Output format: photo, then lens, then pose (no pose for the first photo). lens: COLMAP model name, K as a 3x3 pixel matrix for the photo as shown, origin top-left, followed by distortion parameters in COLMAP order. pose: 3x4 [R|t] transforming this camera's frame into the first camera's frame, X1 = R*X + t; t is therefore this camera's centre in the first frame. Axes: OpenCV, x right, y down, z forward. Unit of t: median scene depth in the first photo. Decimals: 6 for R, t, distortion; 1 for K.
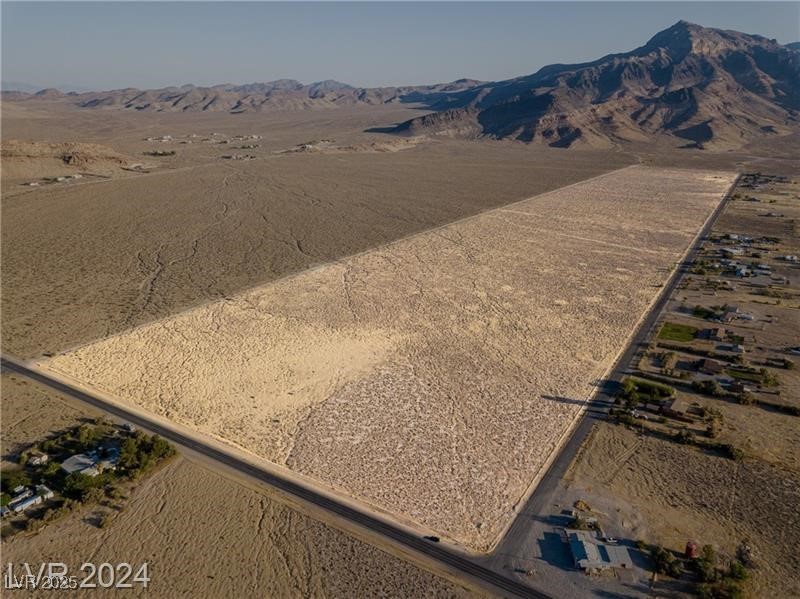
lens RADIAL K [[598.3, 0, 399.7], [0, 598.3, 300.1], [0, 0, 1]] dist [0.038628, -0.010051]
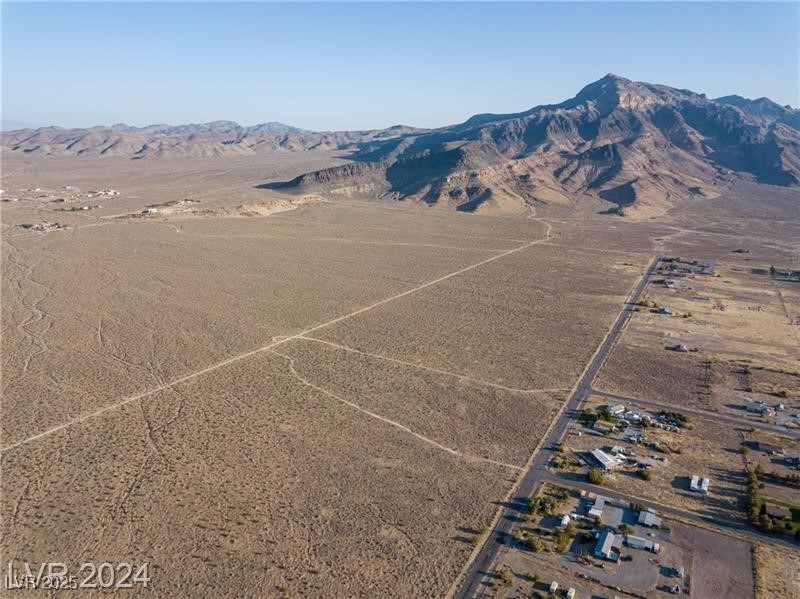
lens RADIAL K [[598.3, 0, 399.6], [0, 598.3, 300.5], [0, 0, 1]] dist [0.038628, -0.010051]
pose [[0.997531, -0.000802, 0.070226, 0.080504], [0.005194, 0.998039, -0.062379, -0.052018], [-0.070039, 0.062590, 0.995579, 0.109529]]
